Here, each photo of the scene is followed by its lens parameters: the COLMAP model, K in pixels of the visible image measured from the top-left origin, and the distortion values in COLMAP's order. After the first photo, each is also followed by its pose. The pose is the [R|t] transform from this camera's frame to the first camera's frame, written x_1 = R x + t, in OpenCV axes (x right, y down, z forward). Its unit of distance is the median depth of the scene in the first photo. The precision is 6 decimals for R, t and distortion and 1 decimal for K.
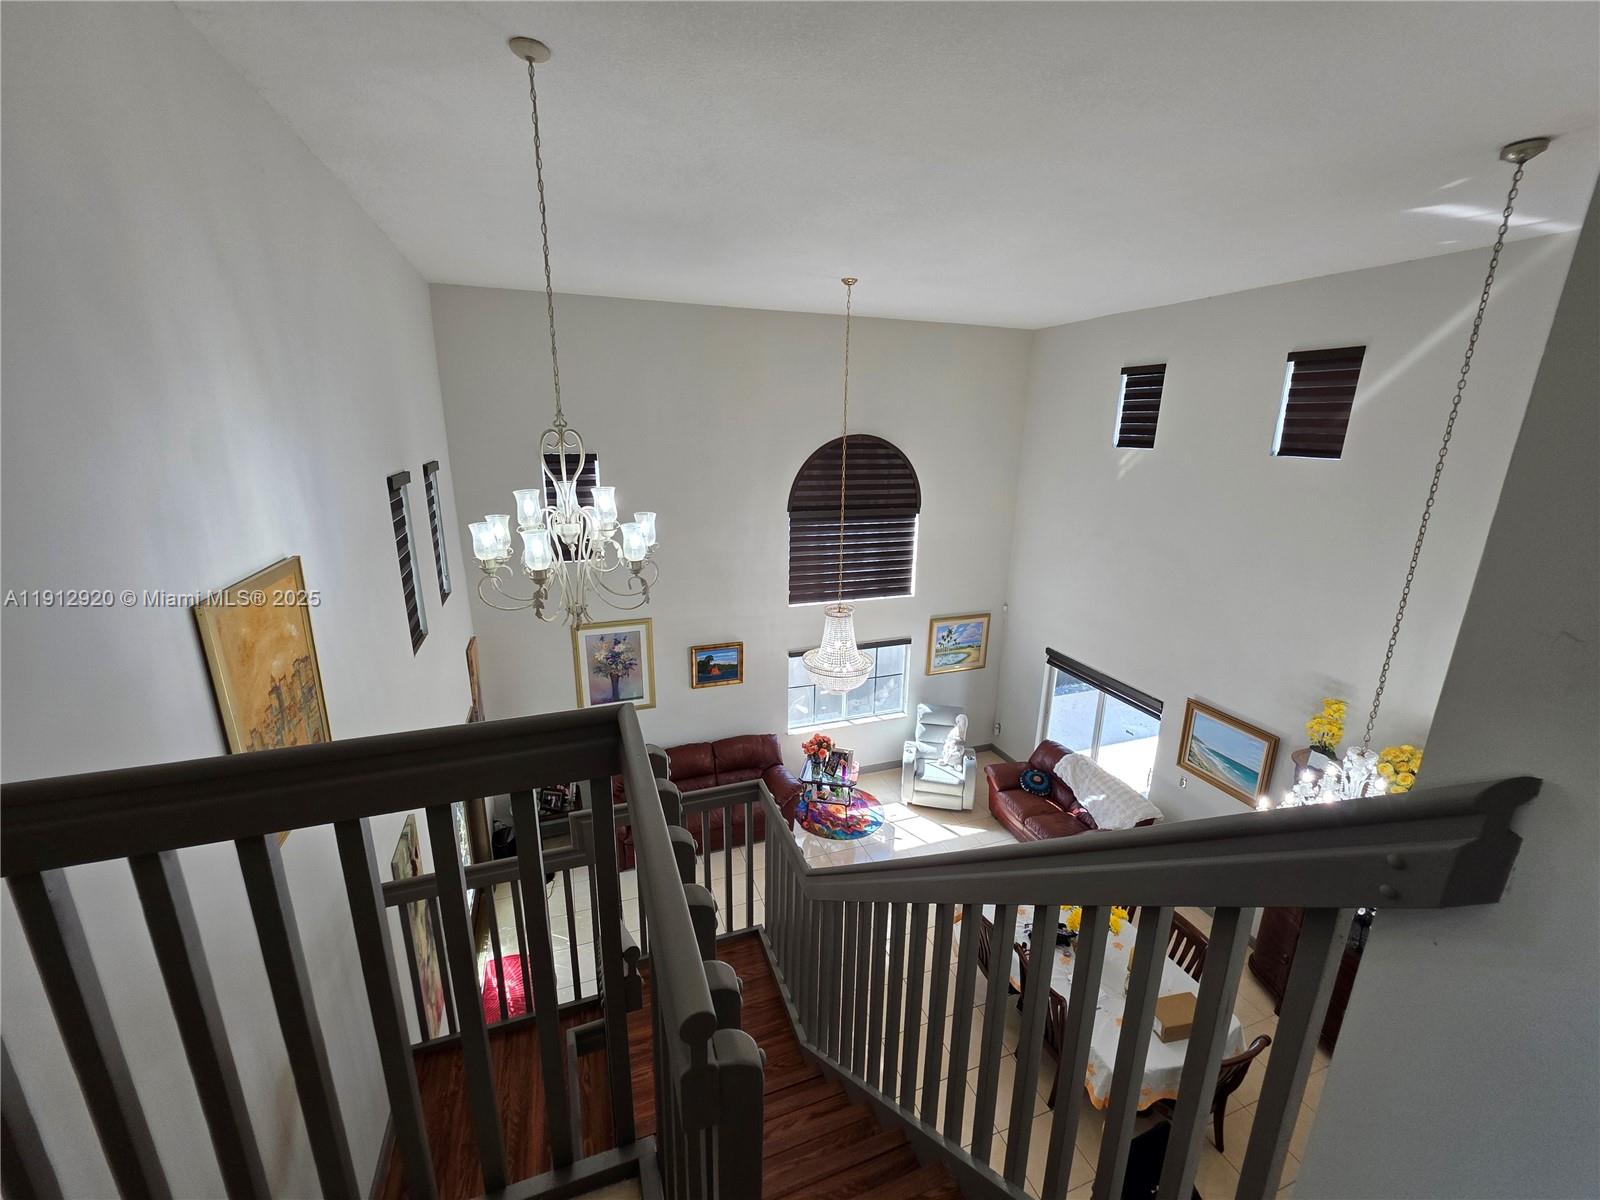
lens RADIAL K [[643.4, 0, 808.0], [0, 643.4, 596.7], [0, 0, 1]] dist [-0.000645, 0.000020]
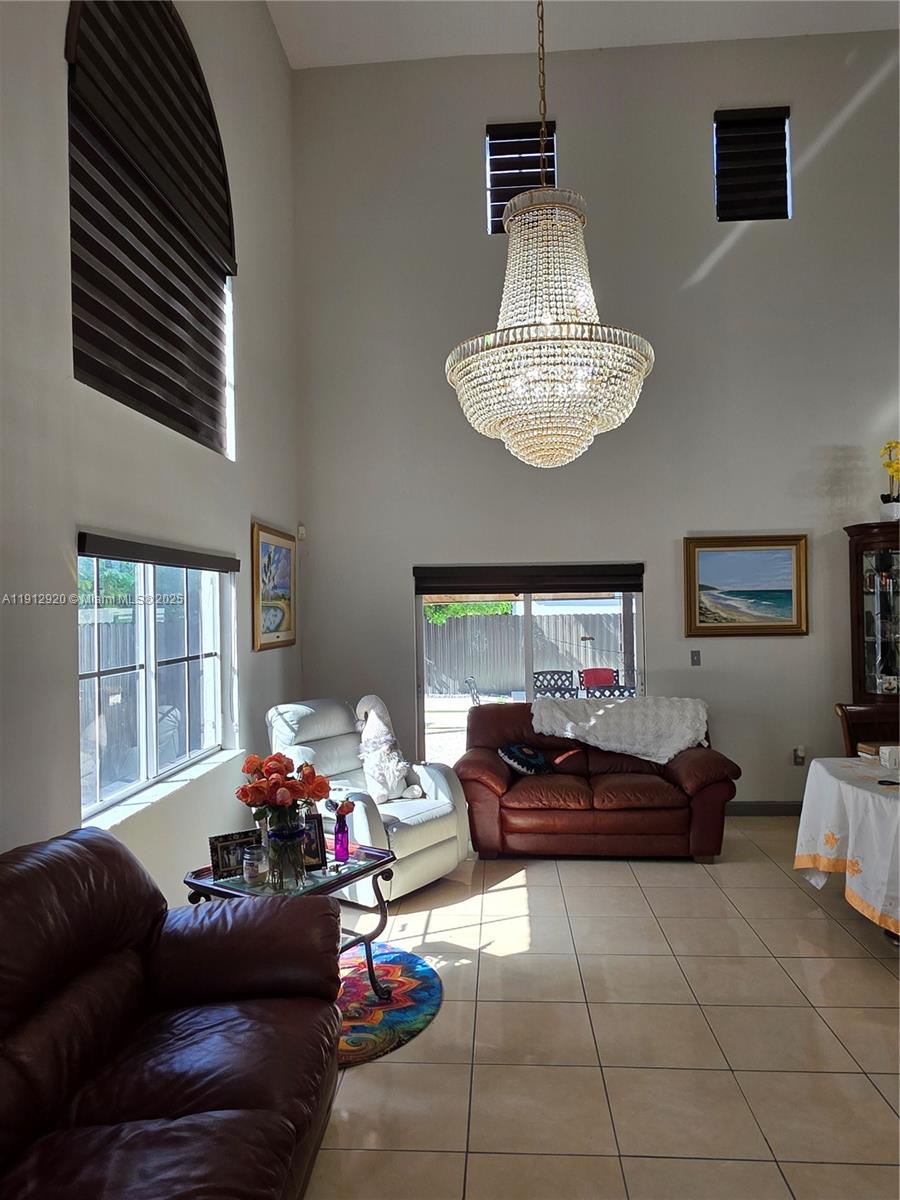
lens RADIAL K [[800.3, 0, 446.1], [0, 800.3, 598.0], [0, 0, 1]] dist [0.008164, -0.003130]
pose [[0.406173, -0.015772, 0.913660, -0.395902], [0.264991, 0.958920, -0.101251, 0.255699], [-0.874530, 0.283237, 0.393667, 0.927231]]
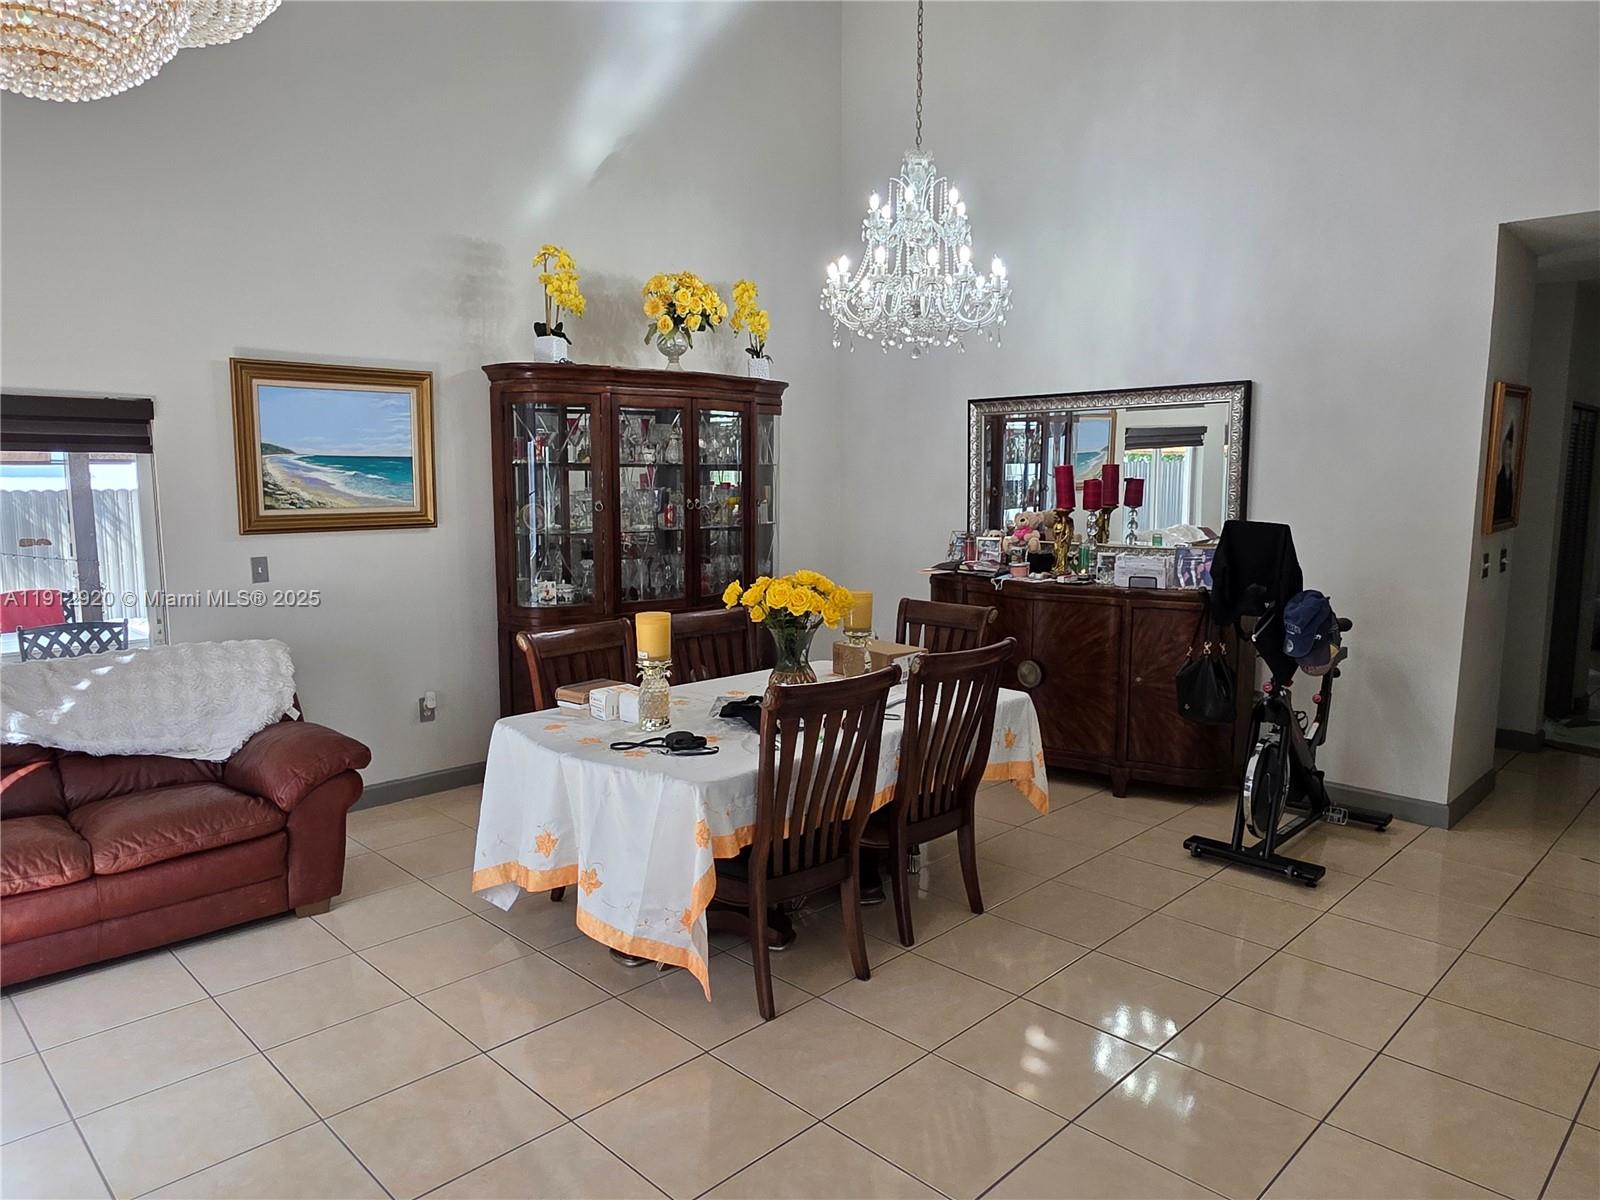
lens RADIAL K [[1067.0, 0, 807.6], [0, 1067.0, 607.6], [0, 0, 1]] dist [0.008164, -0.003130]
pose [[-0.417393, -0.132572, 0.899004, -0.236314], [0.231703, 0.941076, 0.246353, 0.235525], [-0.878690, 0.311128, -0.362082, 1.007409]]
